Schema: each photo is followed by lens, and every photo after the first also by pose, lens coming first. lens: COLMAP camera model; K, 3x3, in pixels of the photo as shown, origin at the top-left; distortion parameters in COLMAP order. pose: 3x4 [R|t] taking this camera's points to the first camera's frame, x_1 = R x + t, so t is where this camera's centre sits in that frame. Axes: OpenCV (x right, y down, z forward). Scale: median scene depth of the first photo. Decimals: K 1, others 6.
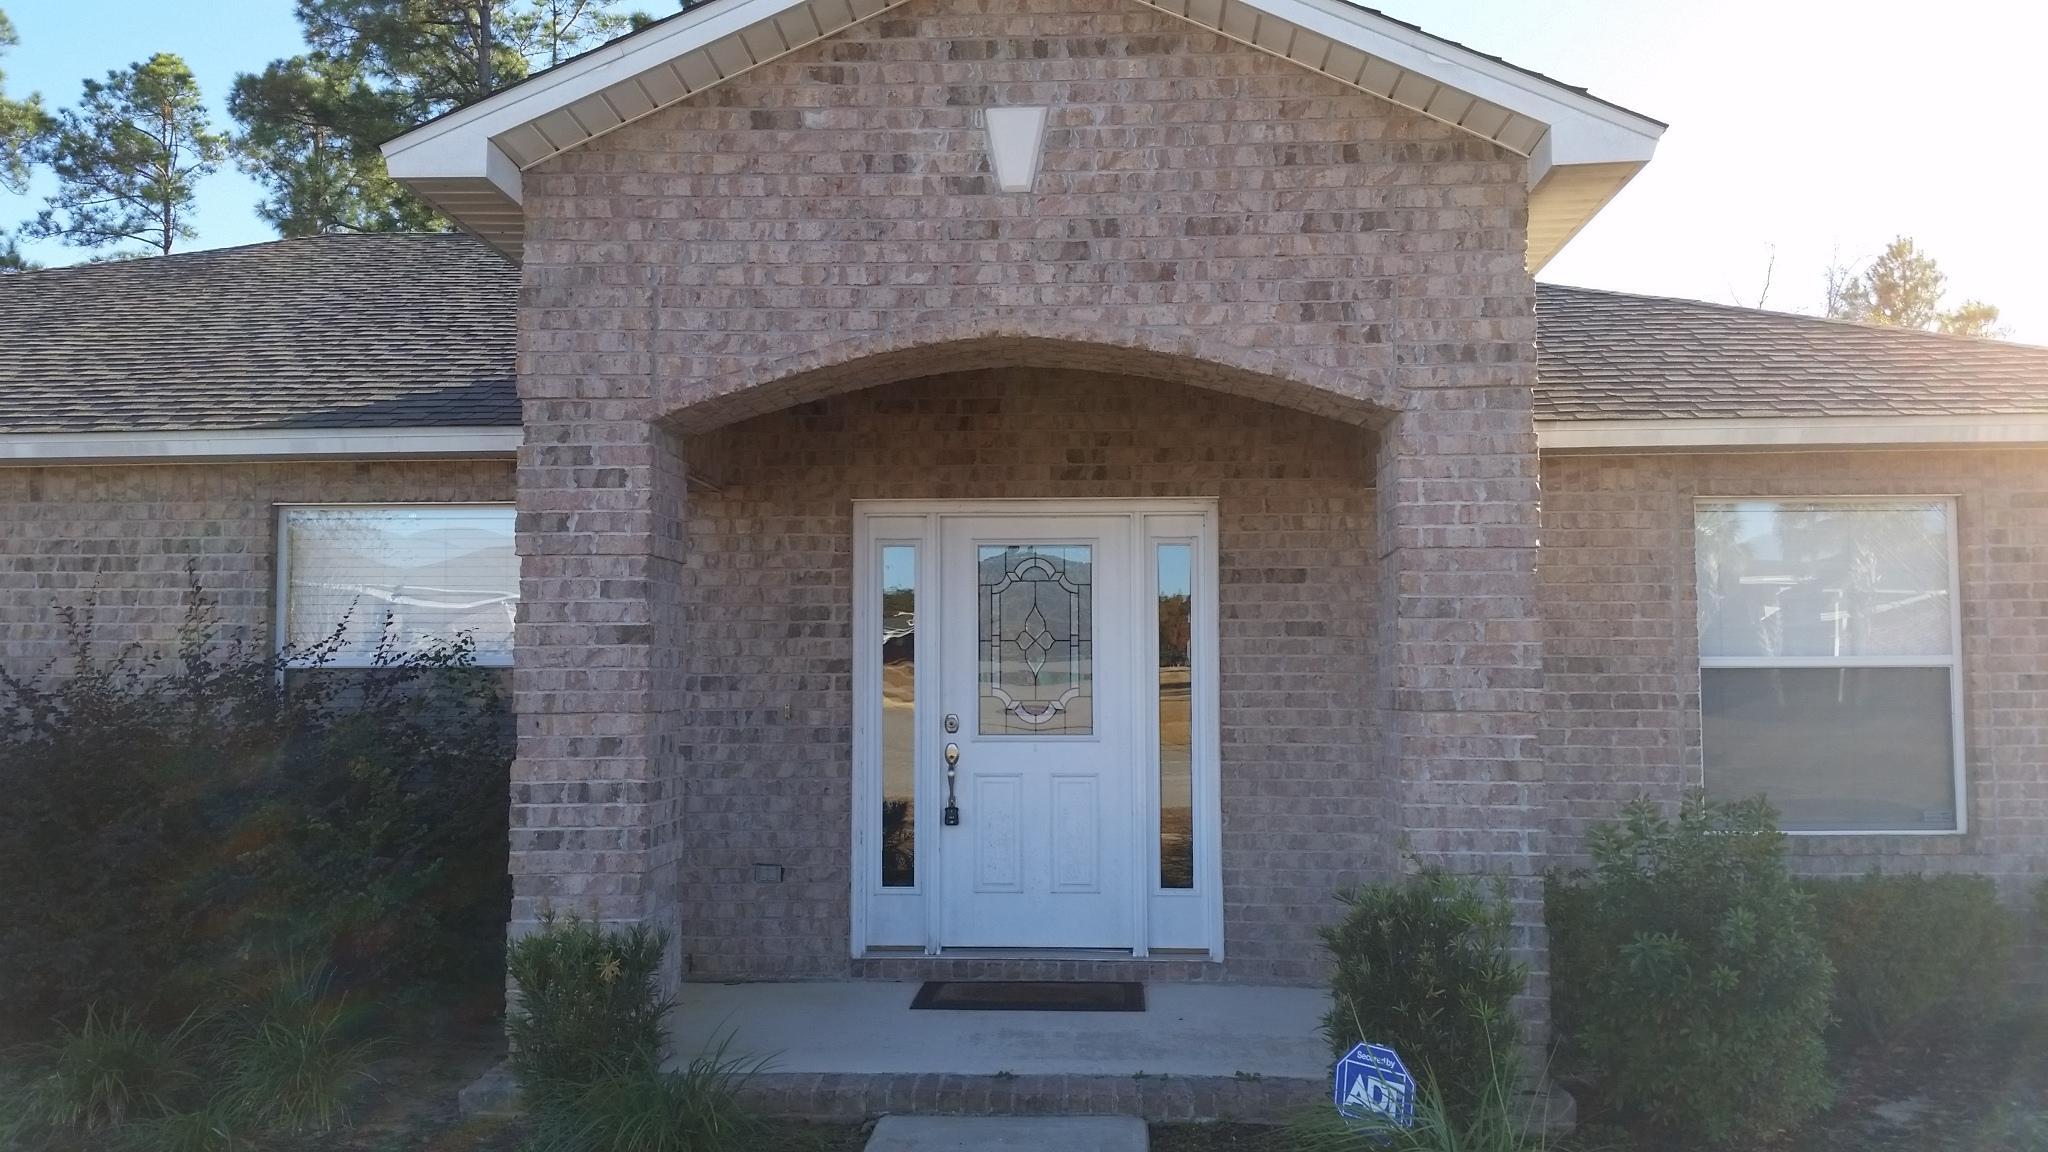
lens RADIAL K [[1678.1, 0, 1020.5], [0, 1678.1, 581.7], [0, 0, 1]] dist [0.151153, -0.361544]
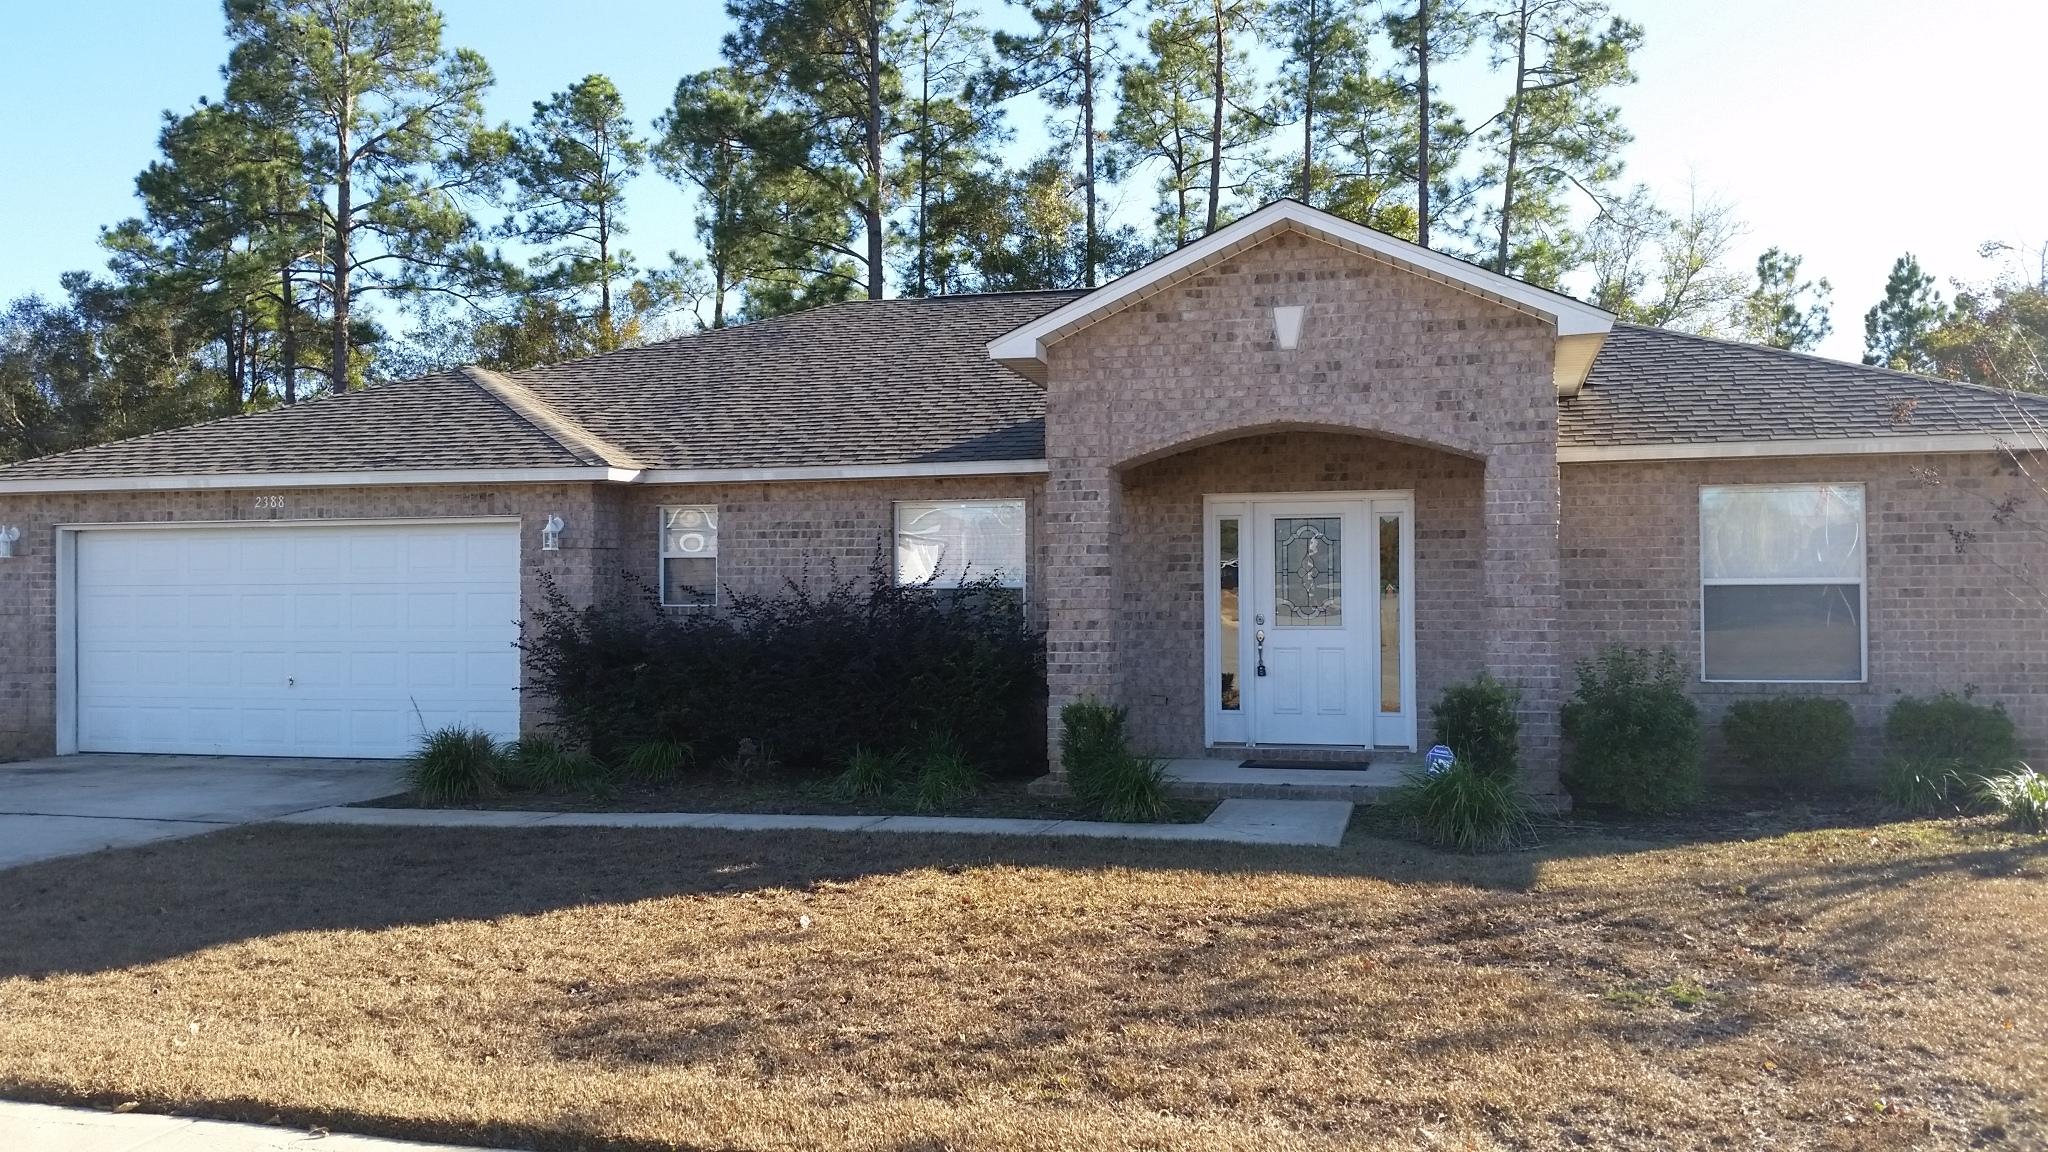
lens RADIAL K [[1678.1, 0, 1020.5], [0, 1678.1, 581.7], [0, 0, 1]] dist [0.151153, -0.361544]
pose [[0.981816, -0.005383, -0.189756, 0.062491], [0.013477, 0.999052, 0.041389, -0.041940], [0.189354, -0.043194, 0.980958, -1.025445]]
